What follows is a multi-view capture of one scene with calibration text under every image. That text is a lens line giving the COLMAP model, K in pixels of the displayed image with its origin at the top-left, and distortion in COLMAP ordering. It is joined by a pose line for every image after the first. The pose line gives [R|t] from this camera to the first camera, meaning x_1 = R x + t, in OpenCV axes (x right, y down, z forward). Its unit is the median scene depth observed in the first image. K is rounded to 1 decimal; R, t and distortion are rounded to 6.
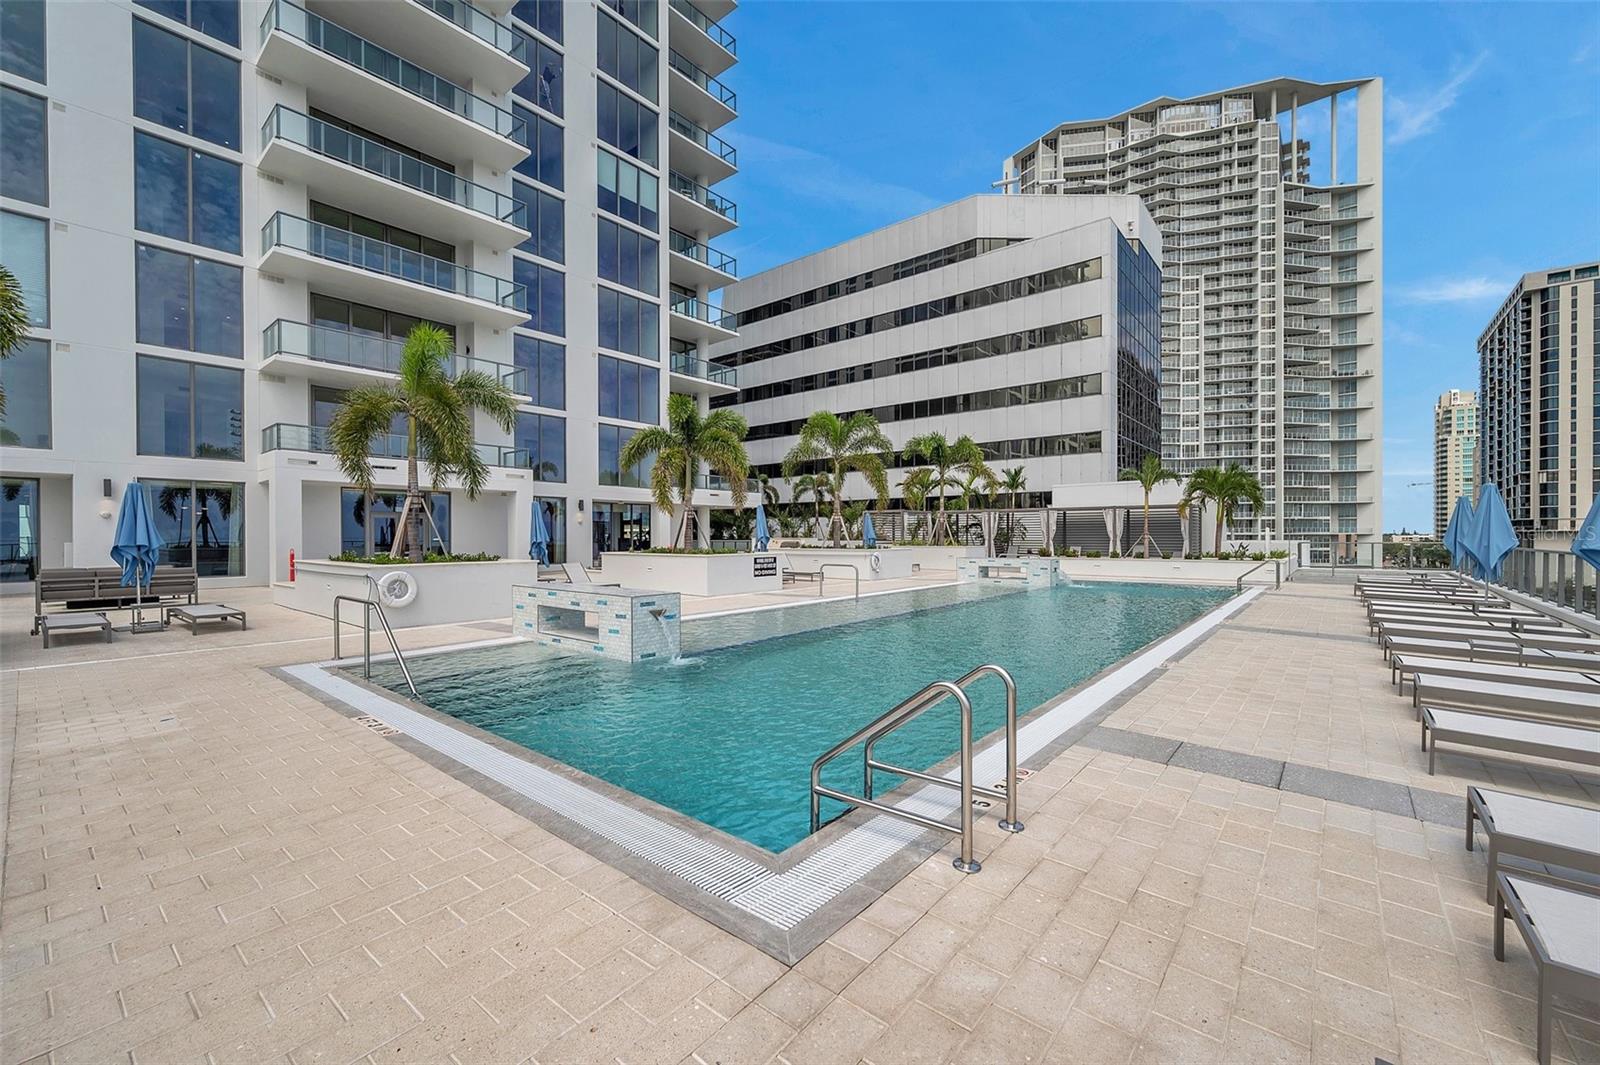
lens RADIAL K [[639.8, 0, 805.6], [0, 639.8, 536.8], [0, 0, 1]] dist [-0.006455, 0.001557]
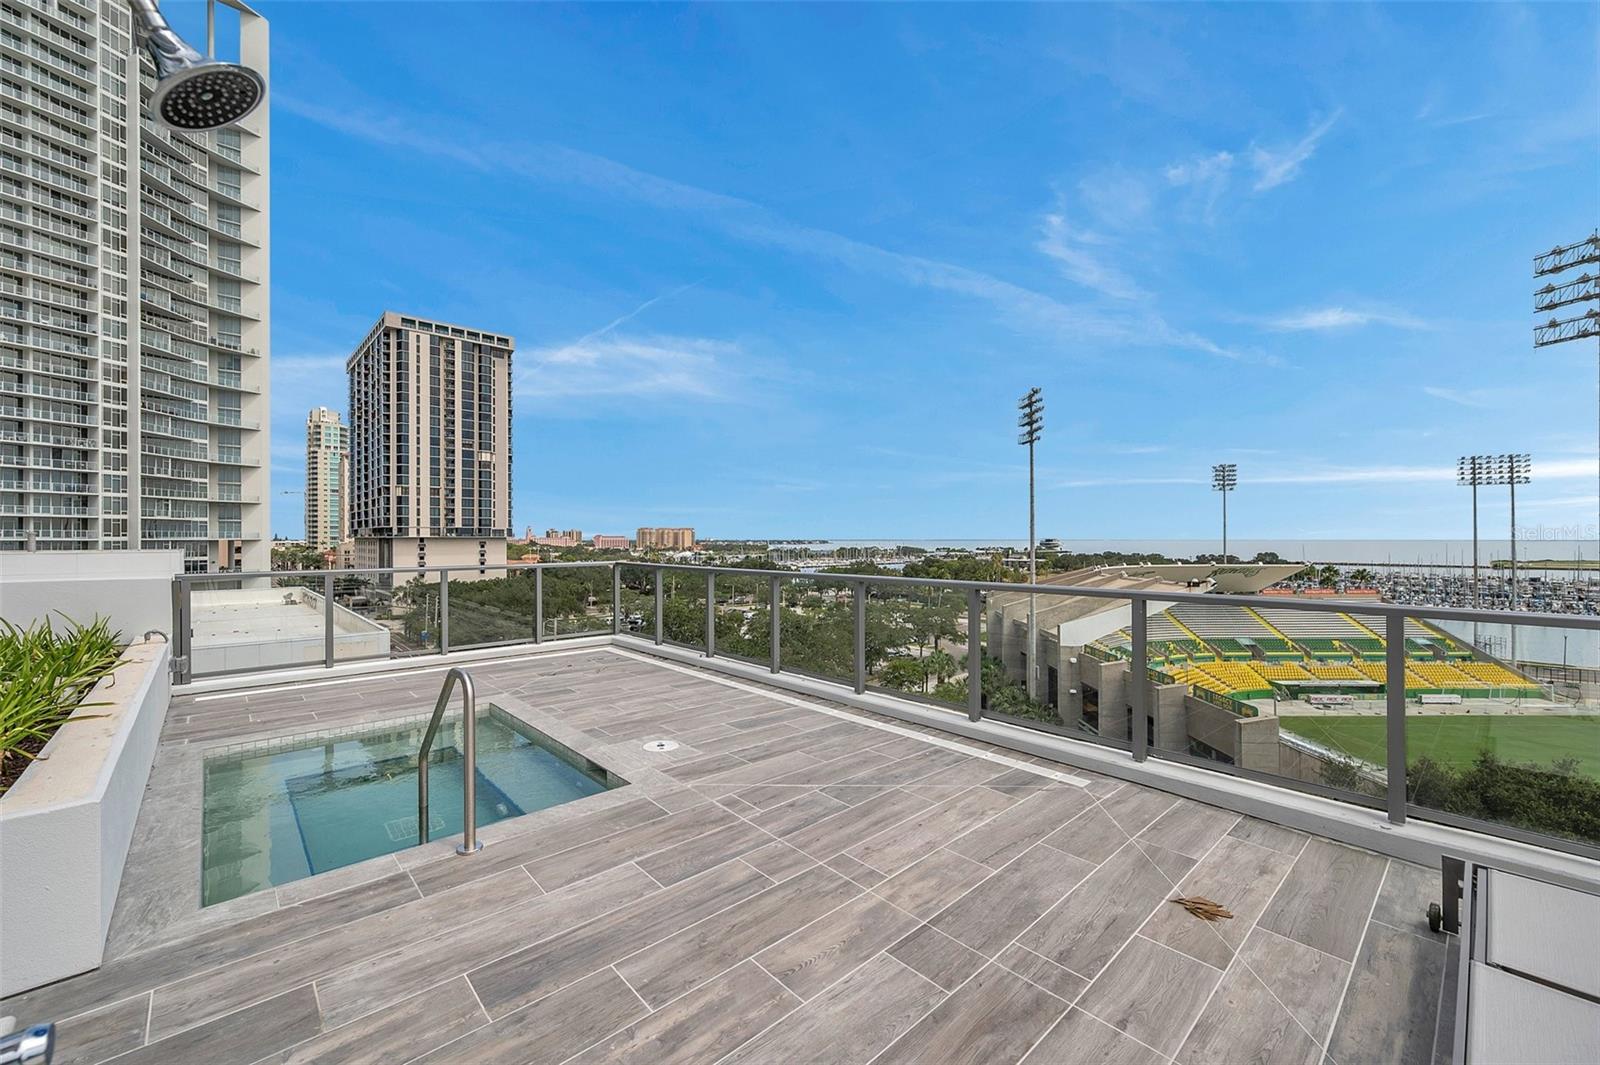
lens RADIAL K [[639.8, 0, 804.7], [0, 639.8, 542.3], [0, 0, 1]] dist [-0.006455, 0.001557]
pose [[0.123754, -0.004060, 0.992305, 0.110106], [0.004368, 0.999984, 0.003546, -0.000599], [-0.992303, 0.003895, 0.123770, 0.143192]]
